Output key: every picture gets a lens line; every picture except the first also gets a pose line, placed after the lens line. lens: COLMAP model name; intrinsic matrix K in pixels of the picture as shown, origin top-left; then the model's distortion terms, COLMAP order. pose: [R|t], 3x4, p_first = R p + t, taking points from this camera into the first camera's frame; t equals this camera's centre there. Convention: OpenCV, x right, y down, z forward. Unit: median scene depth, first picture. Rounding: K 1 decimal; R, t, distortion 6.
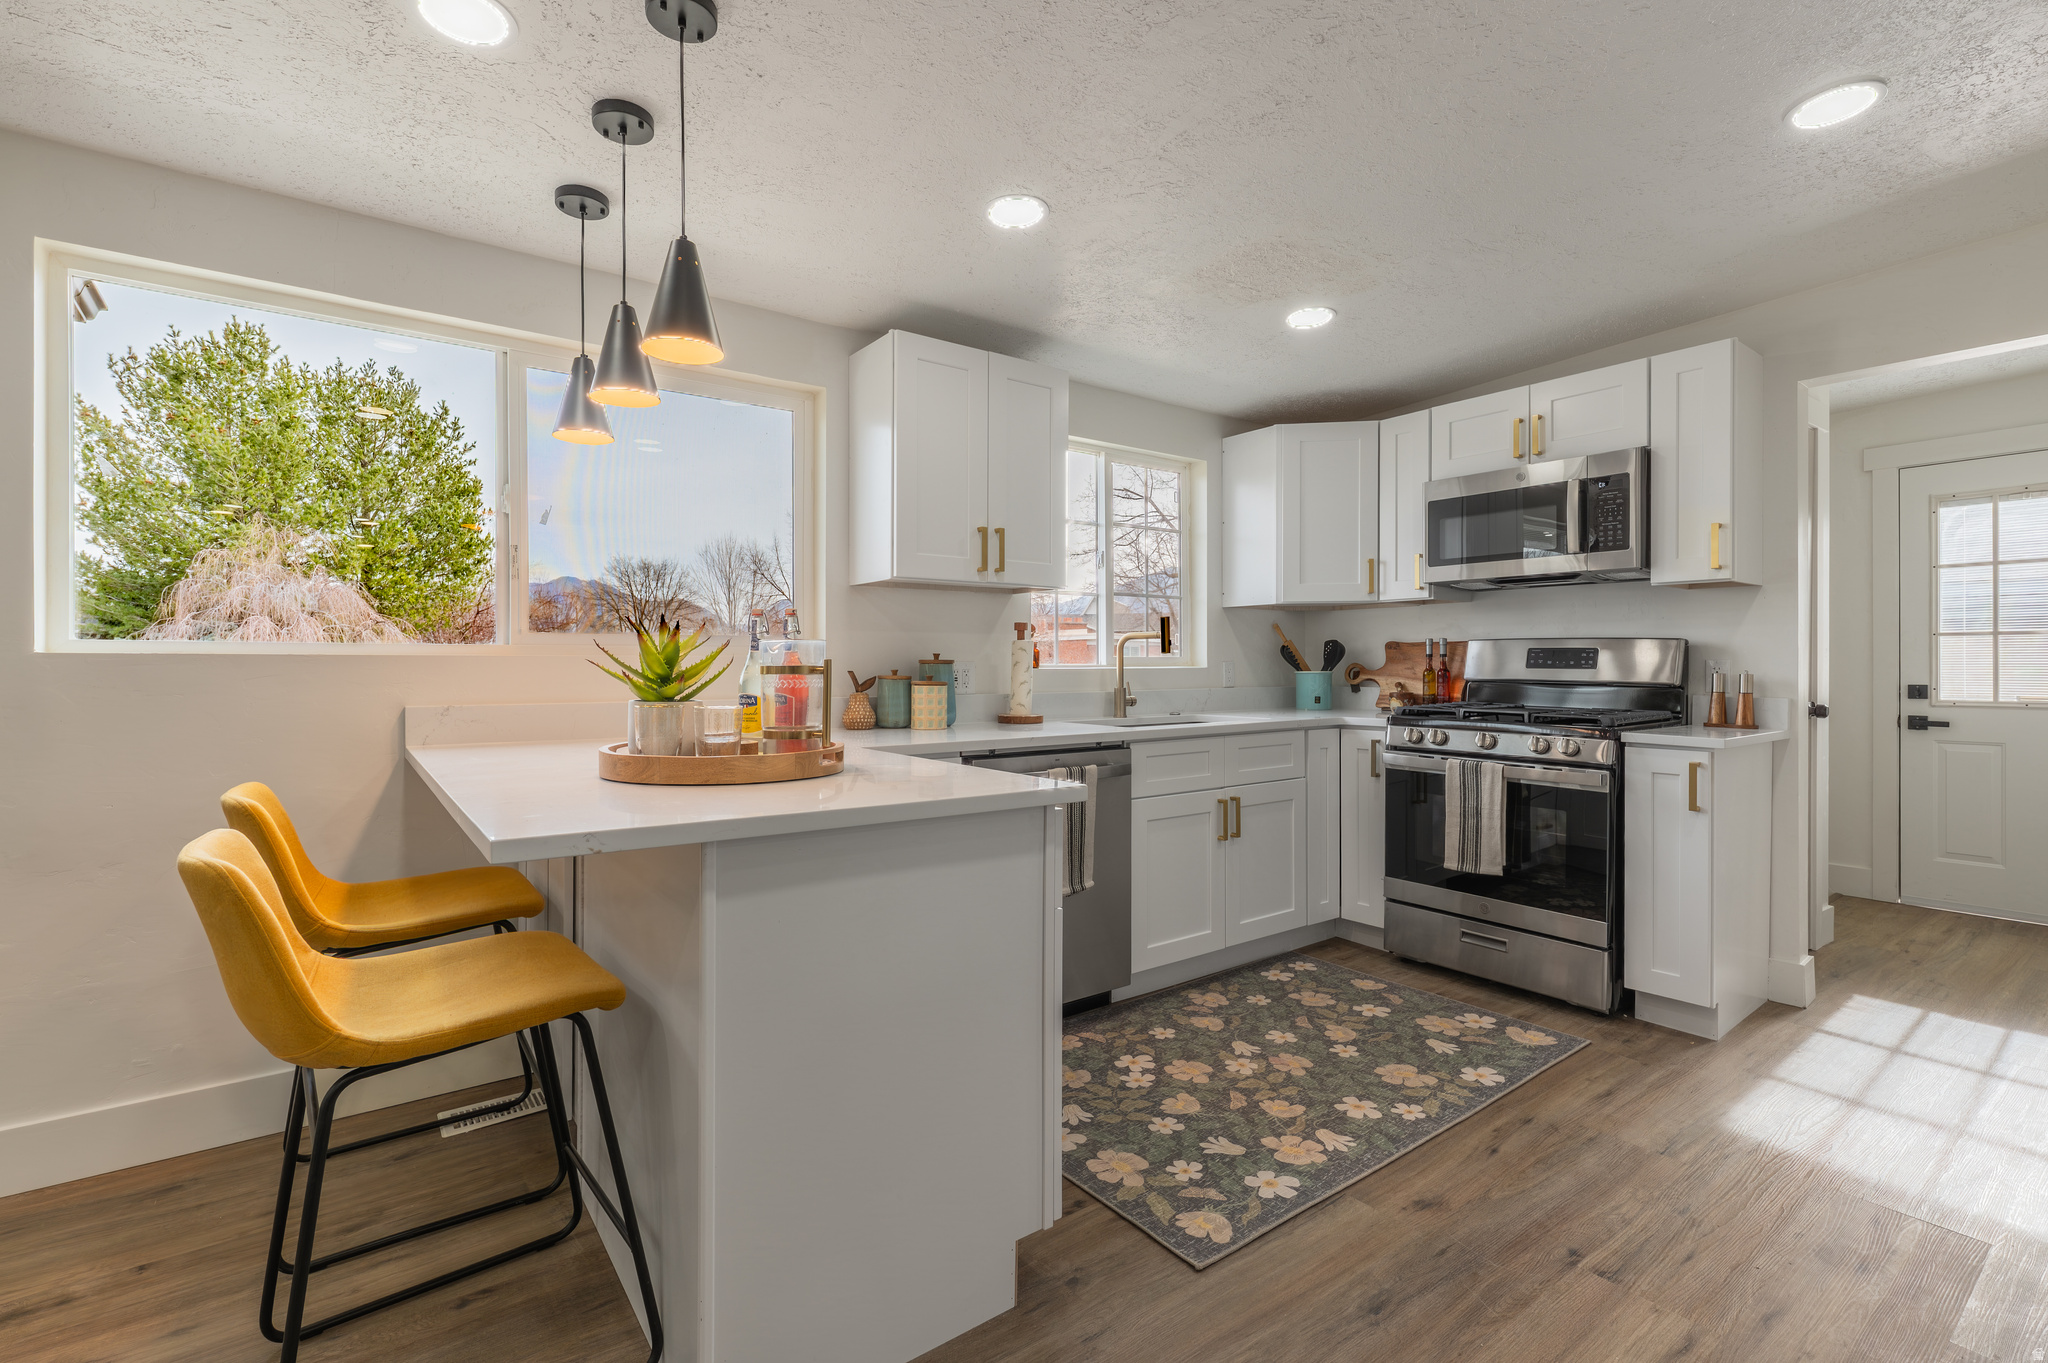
lens RADIAL K [[920.8, 0, 1020.5], [0, 920.8, 670.1], [0, 0, 1]] dist [0.003685, 0.000402]
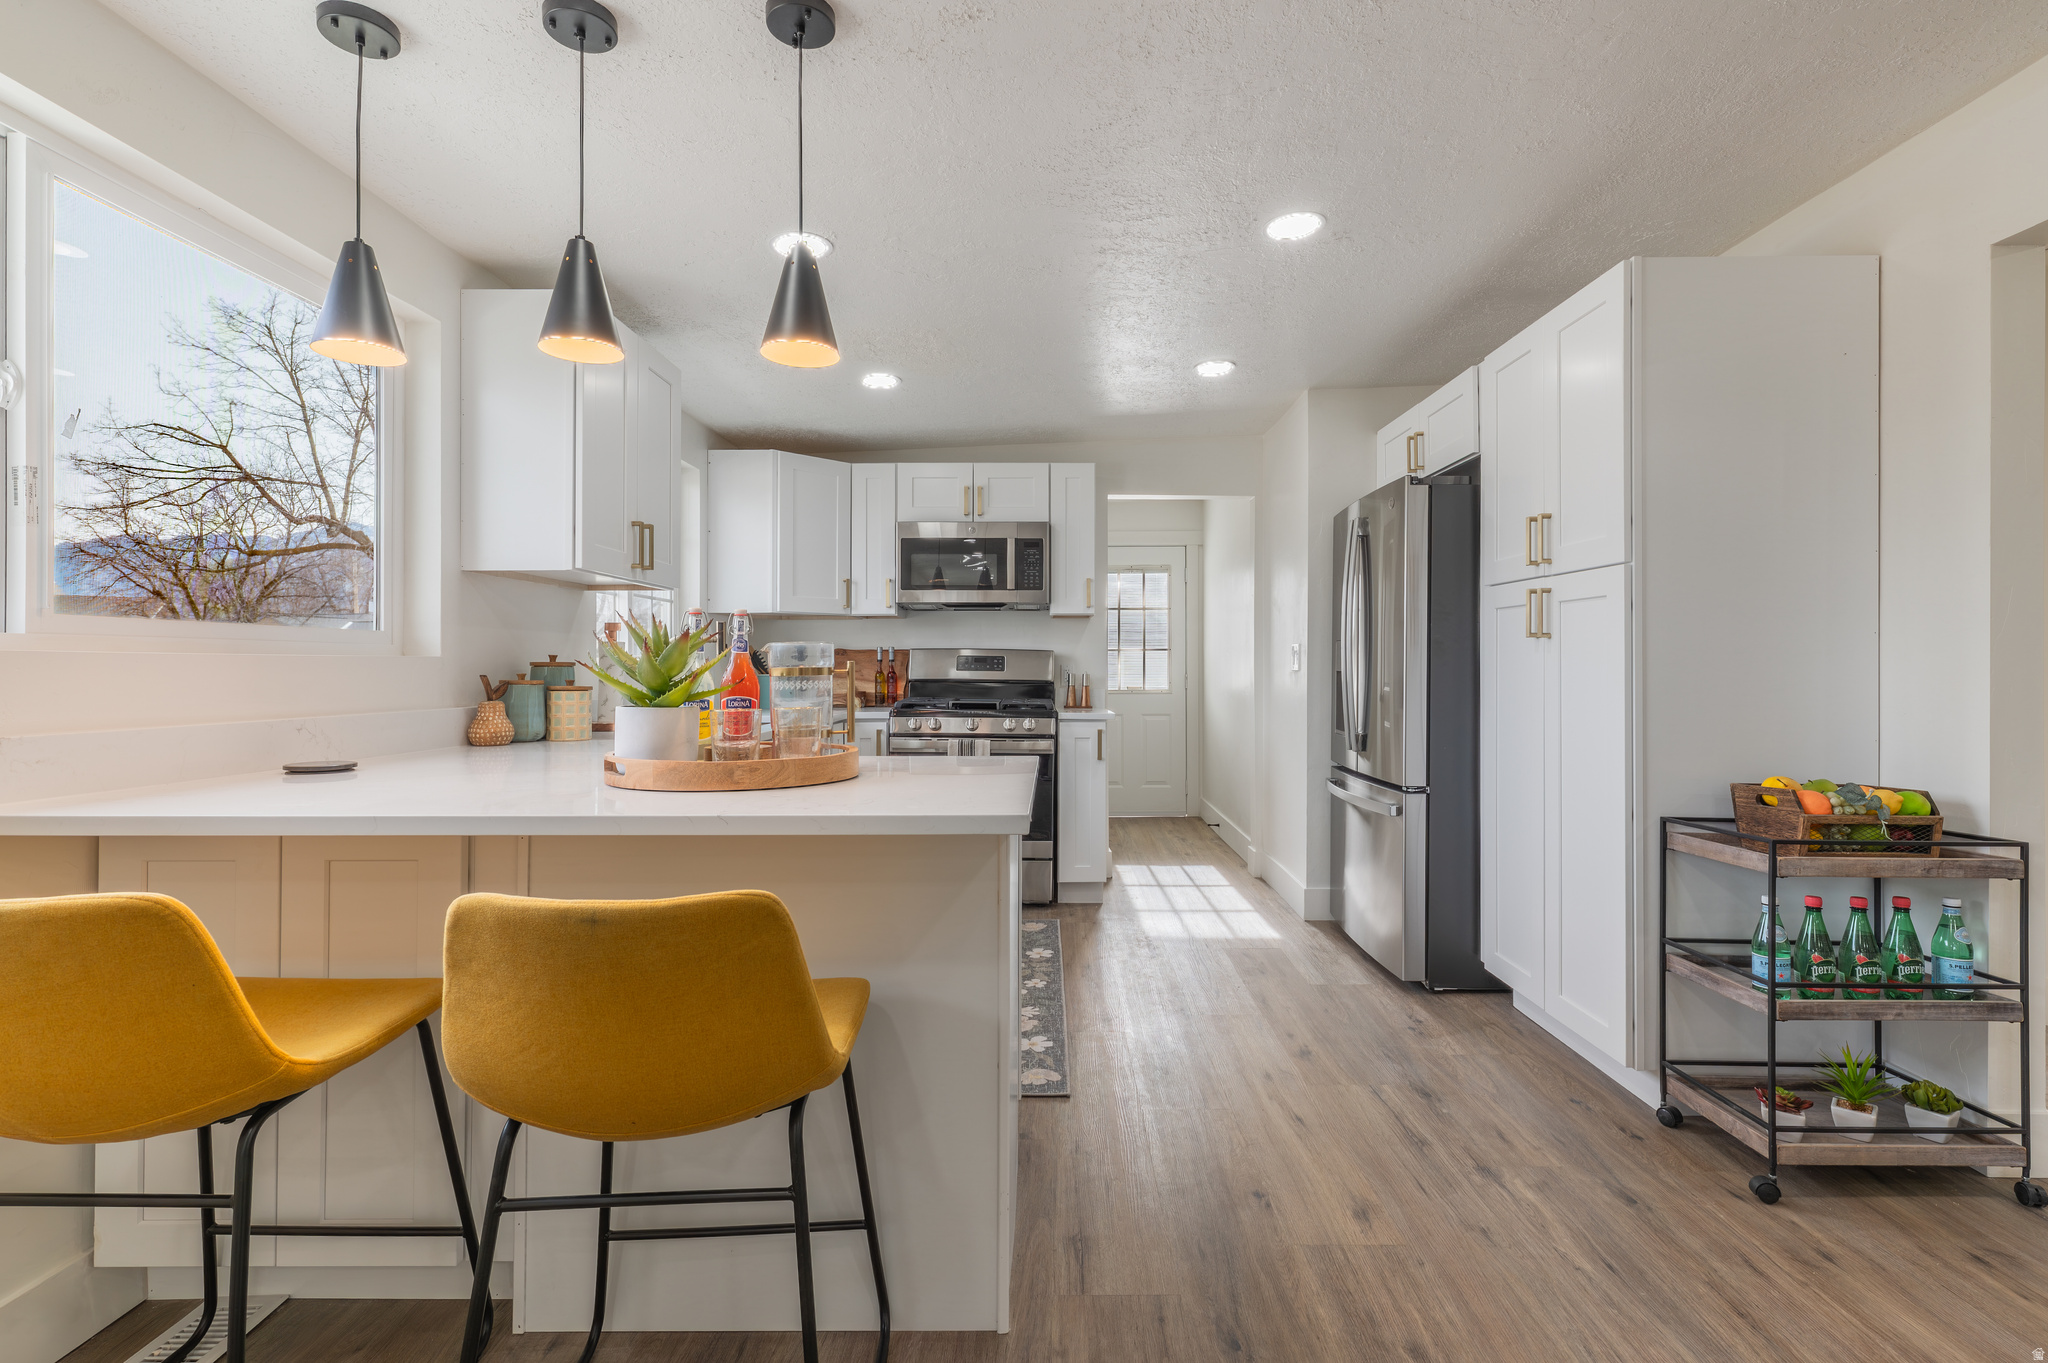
lens RADIAL K [[940.5, 0, 1024.0], [0, 940.5, 681.5], [0, 0, 1]] dist [-0.001532, -0.000220]
pose [[0.612152, -0.010433, 0.790672, -0.481498], [0.004585, 0.999943, 0.009645, 0.000831], [-0.790727, -0.002279, 0.612165, 0.086434]]
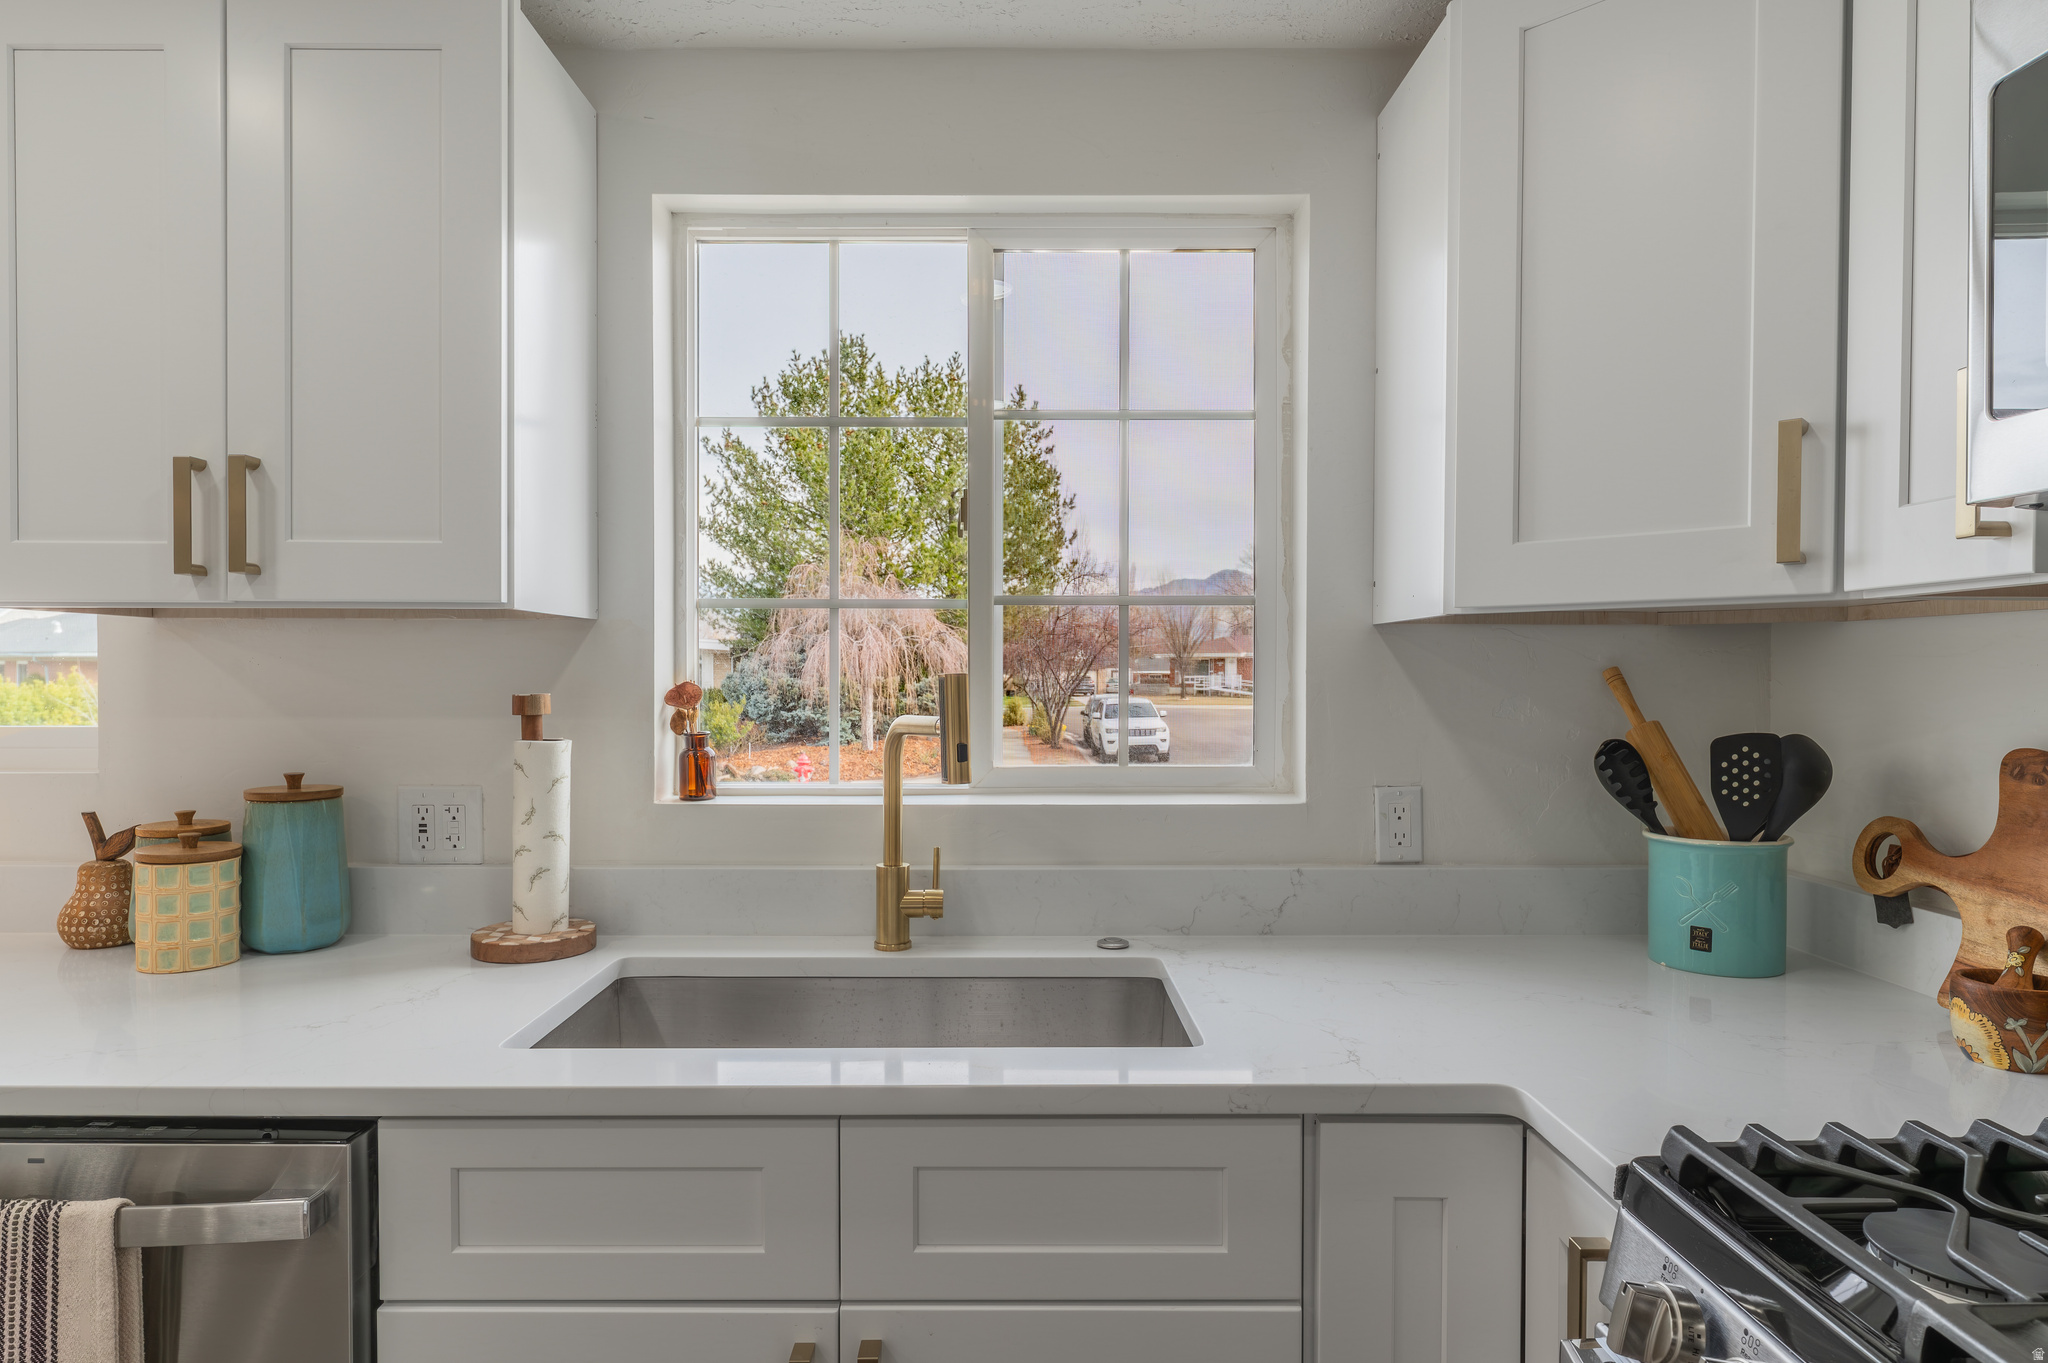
lens RADIAL K [[1157.0, 0, 1024.0], [0, 1157.0, 681.5], [0, 0, 1]] dist [0.000135, -0.000117]
pose [[0.802687, 0.008397, -0.596342, 0.439395], [-0.006462, 0.999965, 0.005382, -0.057985], [0.596366, -0.000467, 0.802713, 0.698818]]
